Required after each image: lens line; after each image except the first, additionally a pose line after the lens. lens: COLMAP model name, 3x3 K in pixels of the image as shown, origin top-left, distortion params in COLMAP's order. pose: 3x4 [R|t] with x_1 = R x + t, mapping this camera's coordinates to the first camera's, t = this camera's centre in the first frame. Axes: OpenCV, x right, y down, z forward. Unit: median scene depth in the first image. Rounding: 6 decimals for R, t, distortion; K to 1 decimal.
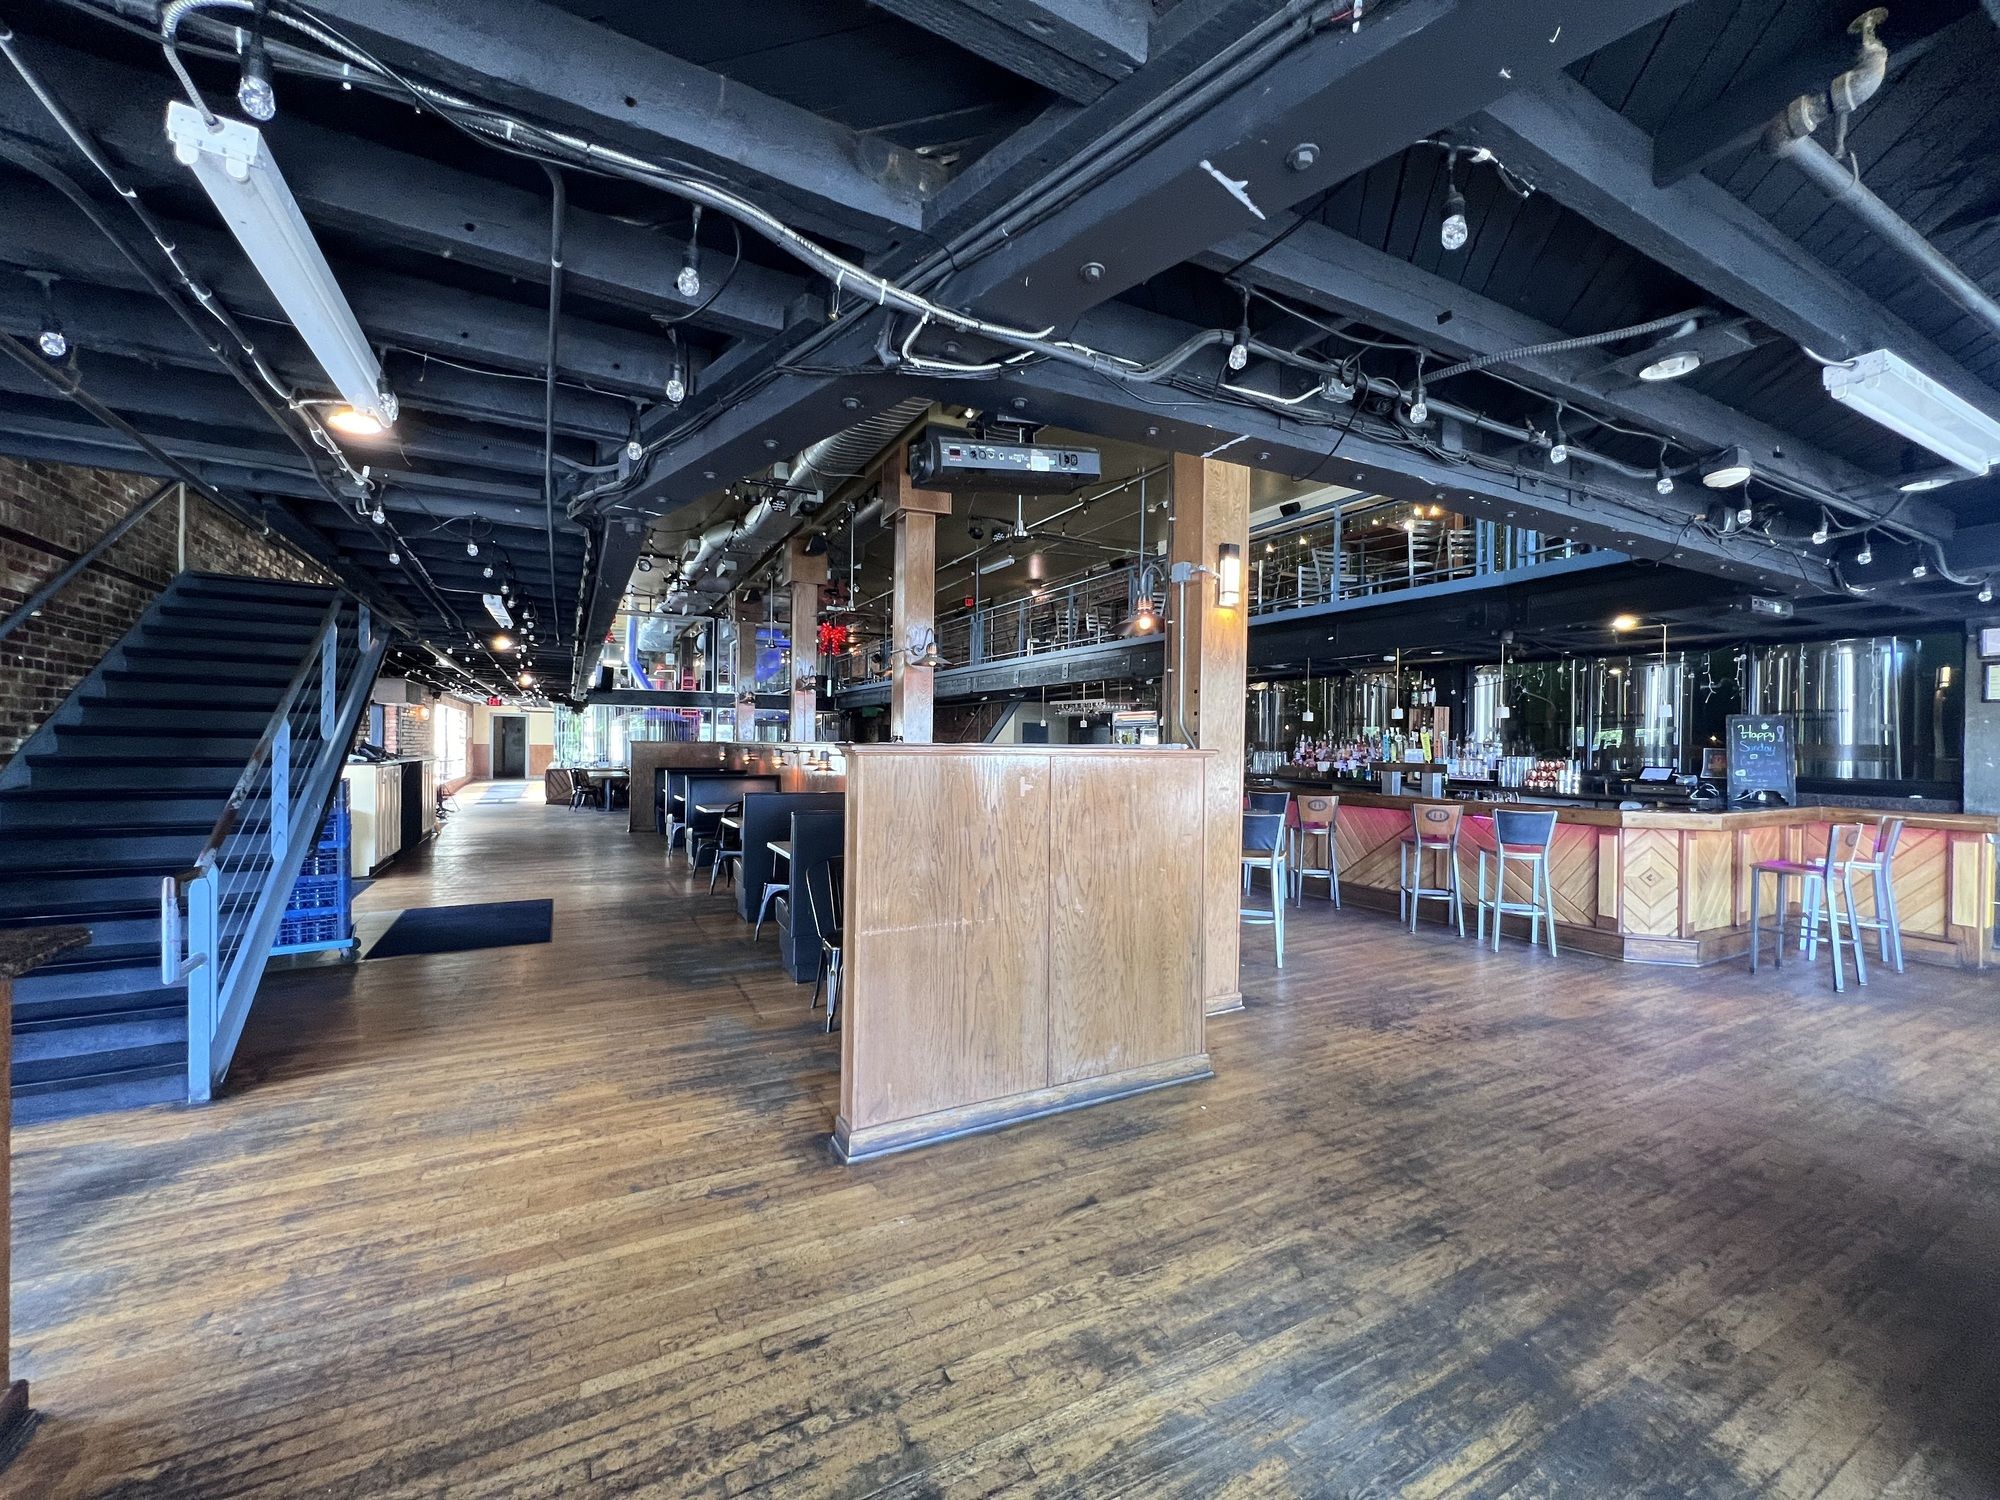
lens RADIAL K [[804.4, 0, 992.0], [0, 804.4, 742.3], [0, 0, 1]] dist [-0.000447, -0.000001]
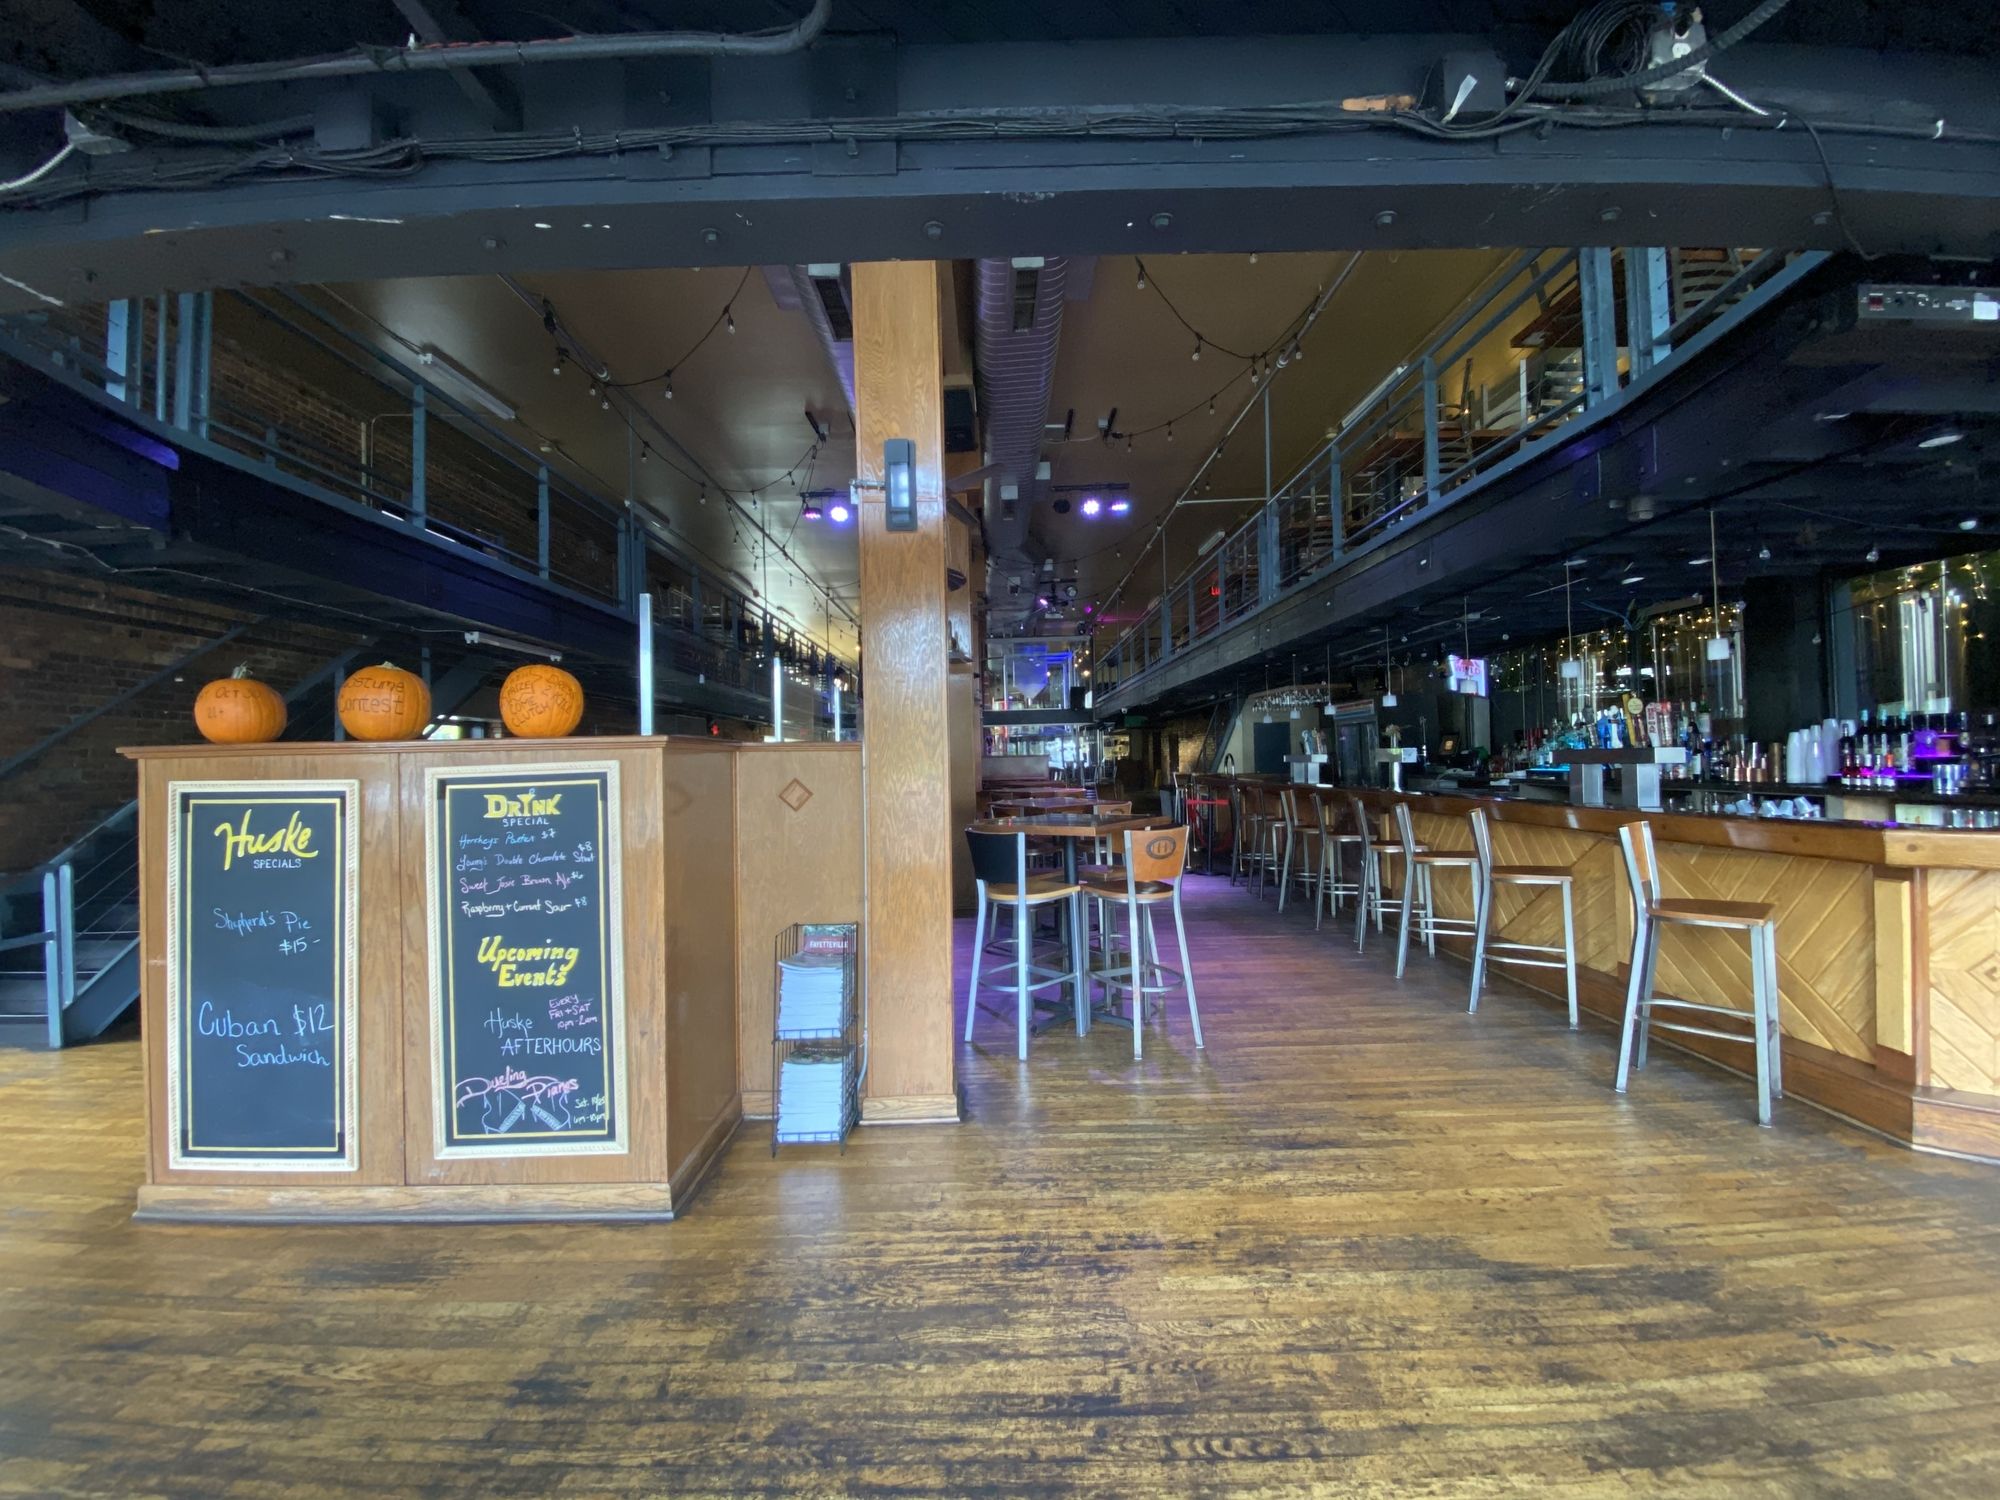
lens RADIAL K [[811.0, 0, 994.8], [0, 811.0, 748.7], [0, 0, 1]] dist [-0.020318, -0.002609]
pose [[0.882953, -0.038197, -0.467905, 0.289650], [0.031743, 0.999261, -0.021675, 0.015792], [0.468387, 0.004285, 0.883513, 0.182715]]
